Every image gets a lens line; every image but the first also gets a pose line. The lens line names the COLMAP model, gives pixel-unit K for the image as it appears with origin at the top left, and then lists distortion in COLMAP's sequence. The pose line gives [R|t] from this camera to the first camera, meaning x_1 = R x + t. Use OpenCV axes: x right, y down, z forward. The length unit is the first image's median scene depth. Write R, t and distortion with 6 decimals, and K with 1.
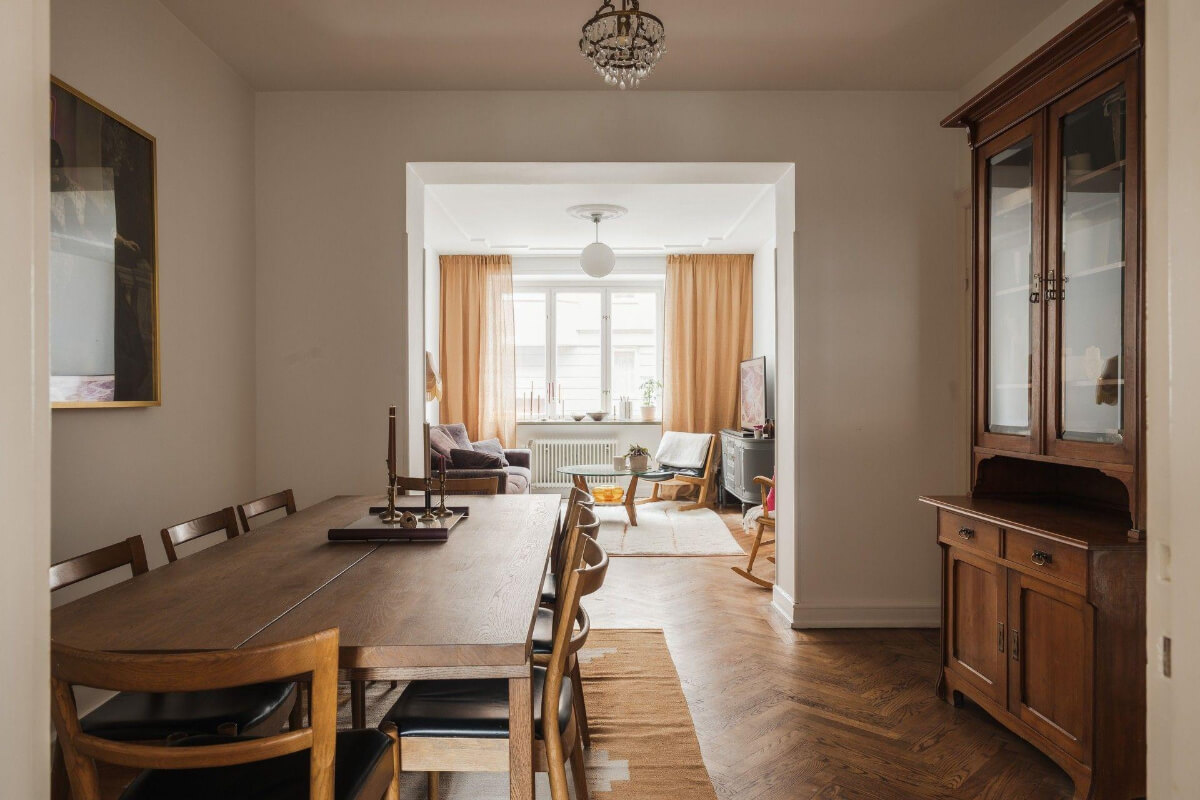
lens RADIAL K [[858.1, 0, 636.7], [0, 858.1, 401.2], [0, 0, 1]] dist [-0.010879, 0.007375]
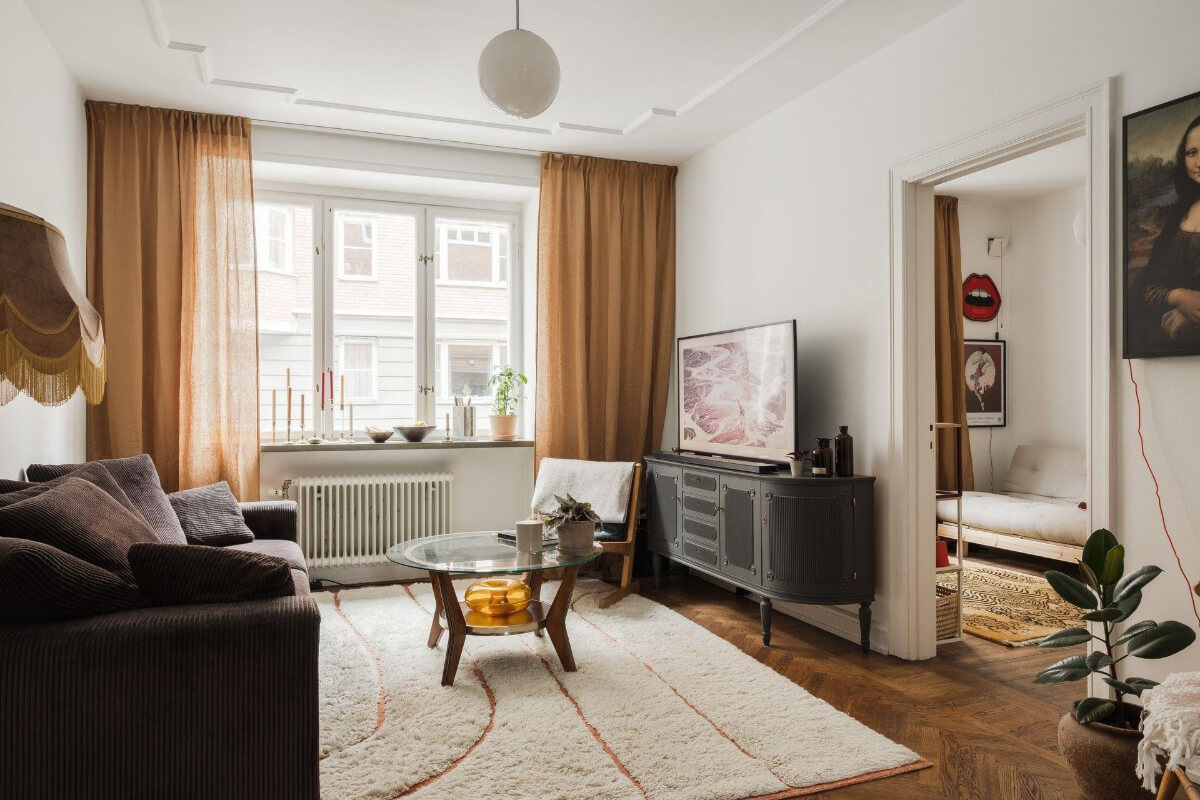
lens RADIAL K [[858.1, 0, 636.7], [0, 858.1, 401.2], [0, 0, 1]] dist [-0.010879, 0.007375]
pose [[0.938942, 0.001178, 0.344074, -0.105434], [0.001625, 0.999968, -0.007858, 0.001651], [-0.344073, 0.007938, 0.938909, 0.444321]]
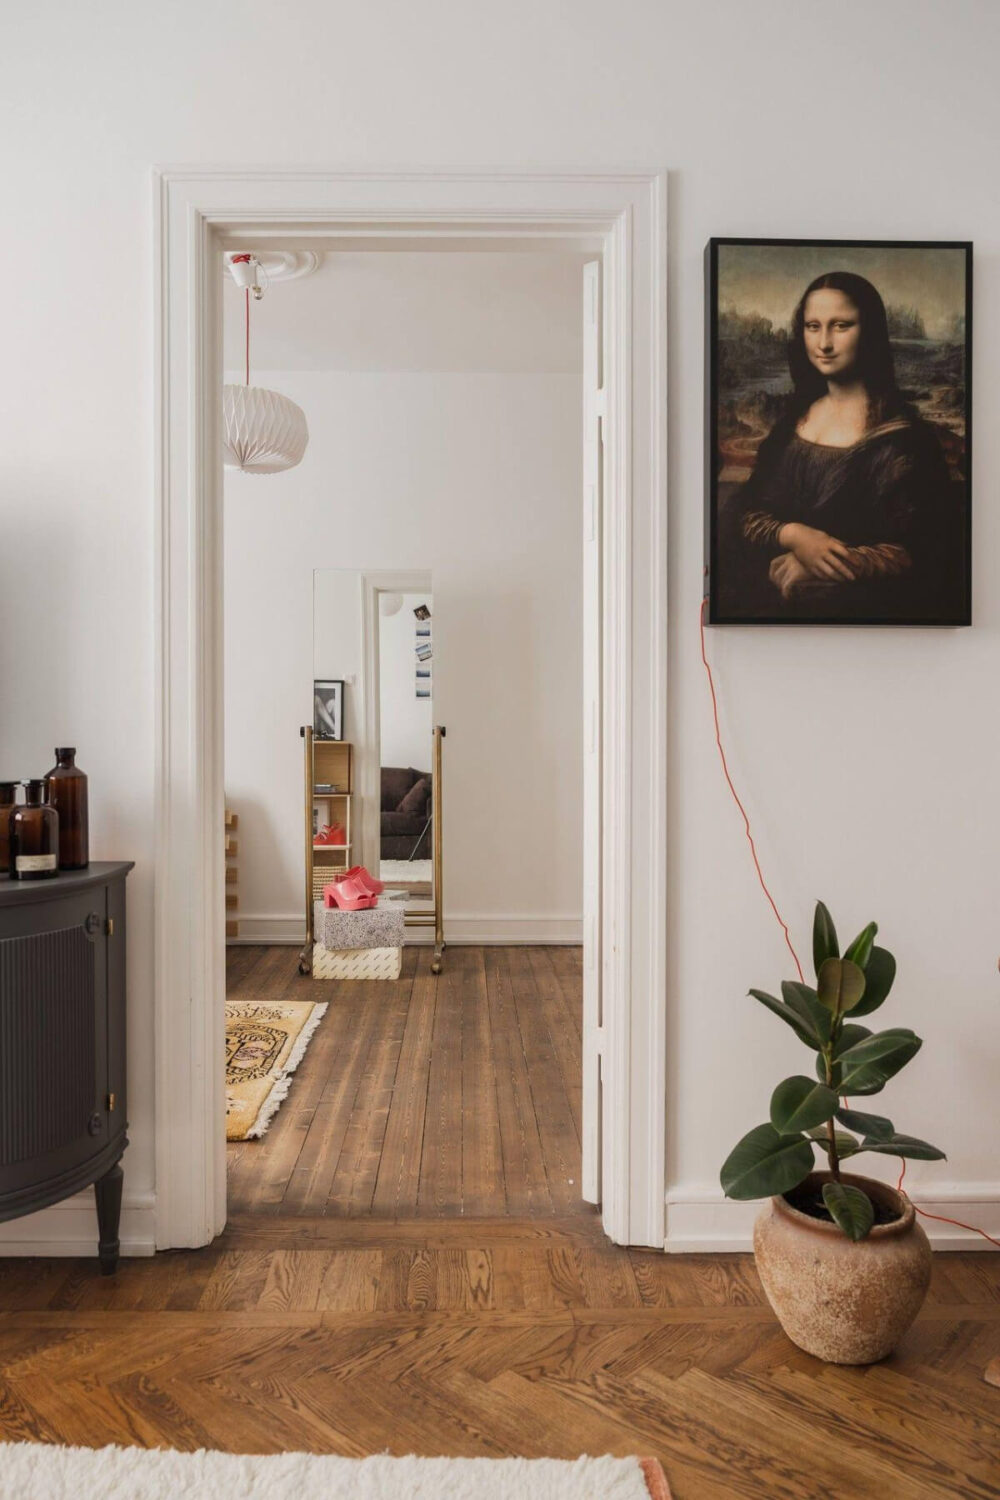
lens RADIAL K [[1098.6, 0, 498.1], [0, 1098.6, 725.5], [0, 0, 1]] dist [-0.006828, -0.002903]
pose [[0.043246, 0.001190, 0.999064, -0.084224], [0.006449, 0.999978, -0.001470, 0.007094], [-0.999044, 0.006506, 0.043237, 0.708112]]
